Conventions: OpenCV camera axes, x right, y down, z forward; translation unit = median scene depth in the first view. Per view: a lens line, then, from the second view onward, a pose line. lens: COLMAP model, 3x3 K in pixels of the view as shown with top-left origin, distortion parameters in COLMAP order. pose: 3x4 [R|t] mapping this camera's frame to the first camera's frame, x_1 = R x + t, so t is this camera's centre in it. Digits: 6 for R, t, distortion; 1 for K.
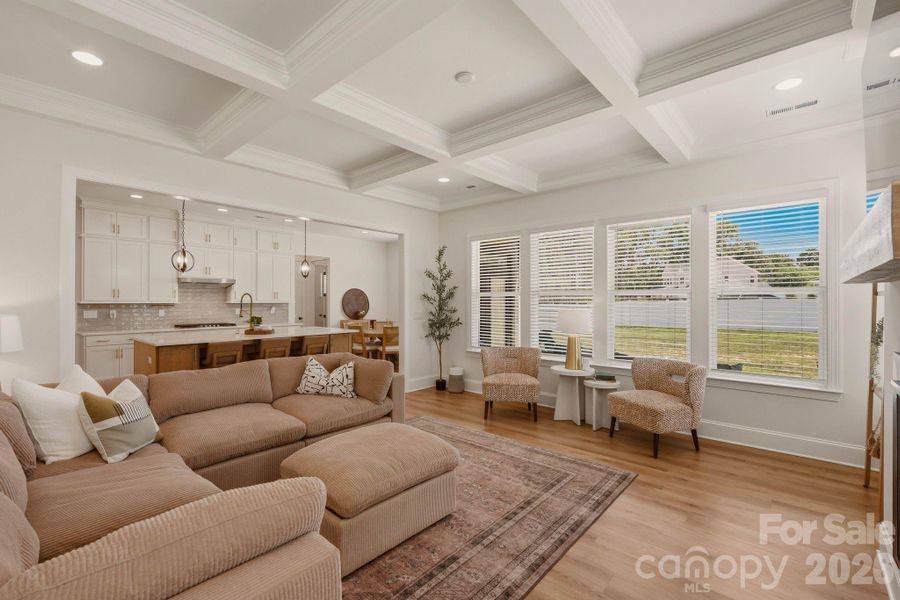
lens RADIAL K [[396.5, 0, 457.2], [0, 396.5, 299.1], [0, 0, 1]] dist [-0.003290, -0.000543]
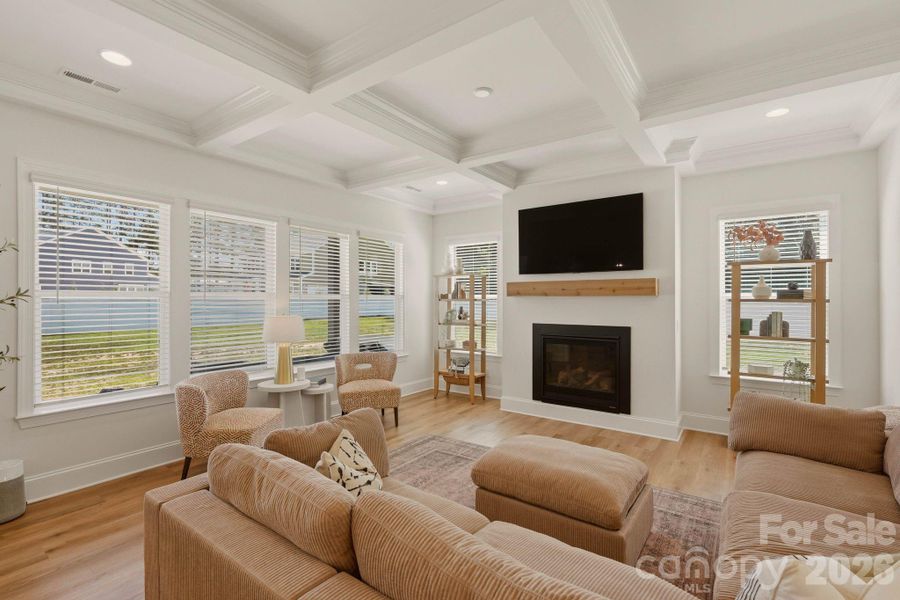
lens RADIAL K [[405.5, 0, 445.5], [0, 405.5, 300.5], [0, 0, 1]] dist [-0.006439, 0.001392]
pose [[-0.079728, -0.004241, 0.996808, -0.387557], [-0.005326, 0.999978, 0.003828, -0.007133], [-0.996802, -0.005004, -0.079749, 0.443787]]
